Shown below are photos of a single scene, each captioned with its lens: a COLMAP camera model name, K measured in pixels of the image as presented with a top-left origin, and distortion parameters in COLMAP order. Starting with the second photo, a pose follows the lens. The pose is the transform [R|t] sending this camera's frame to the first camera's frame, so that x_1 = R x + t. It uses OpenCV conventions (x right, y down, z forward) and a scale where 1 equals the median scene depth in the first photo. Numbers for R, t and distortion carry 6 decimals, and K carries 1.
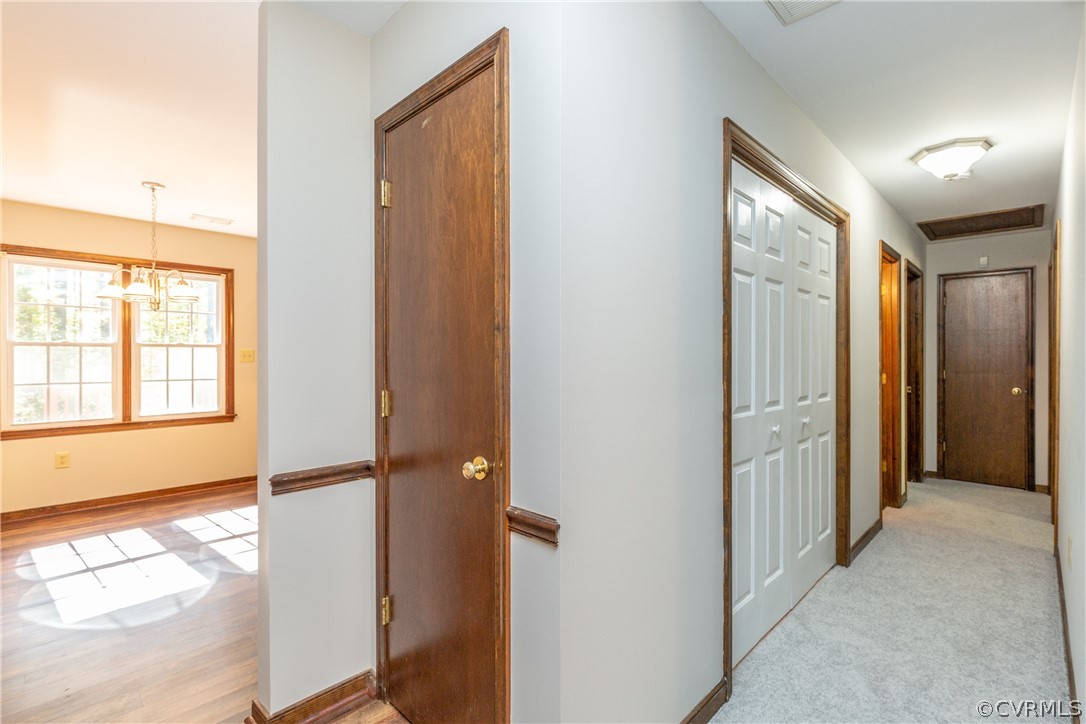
lens RADIAL K [[495.1, 0, 583.9], [0, 495.1, 350.7], [0, 0, 1]] dist [0.008849, -0.002726]
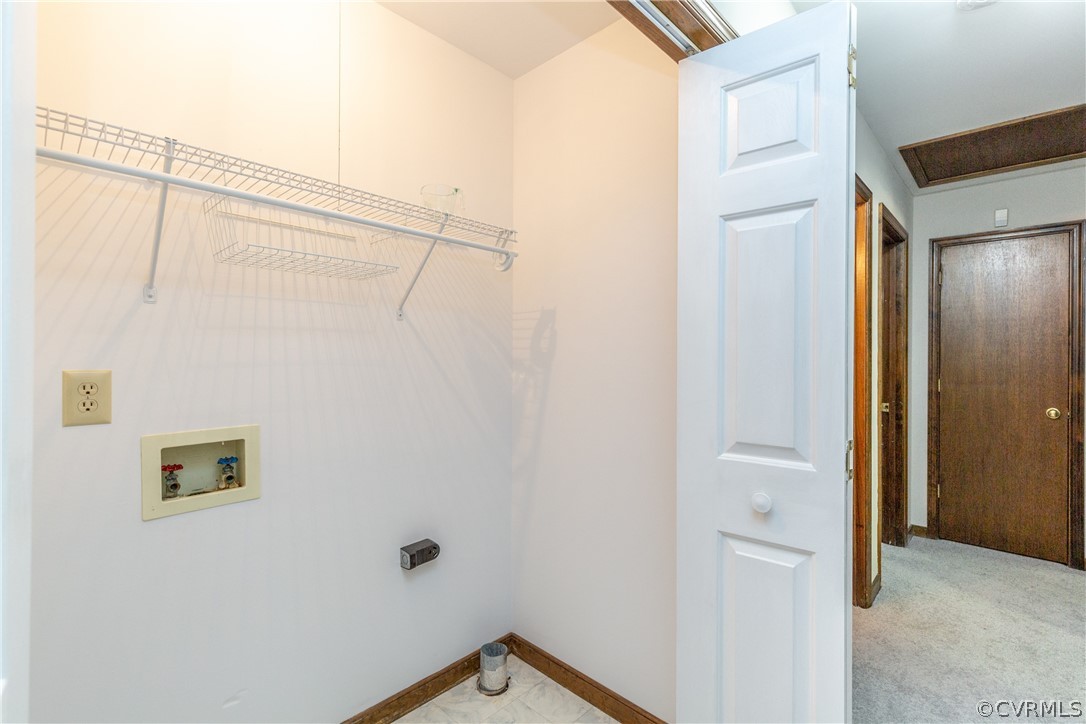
lens RADIAL K [[495.1, 0, 542.5], [0, 495.1, 351.9], [0, 0, 1]] dist [0.008849, -0.002726]
pose [[0.999484, 0.004757, -0.031754, 0.207365], [-0.004761, 0.999989, -0.000049, 0.004478], [0.031753, 0.000200, 0.999496, 0.307503]]
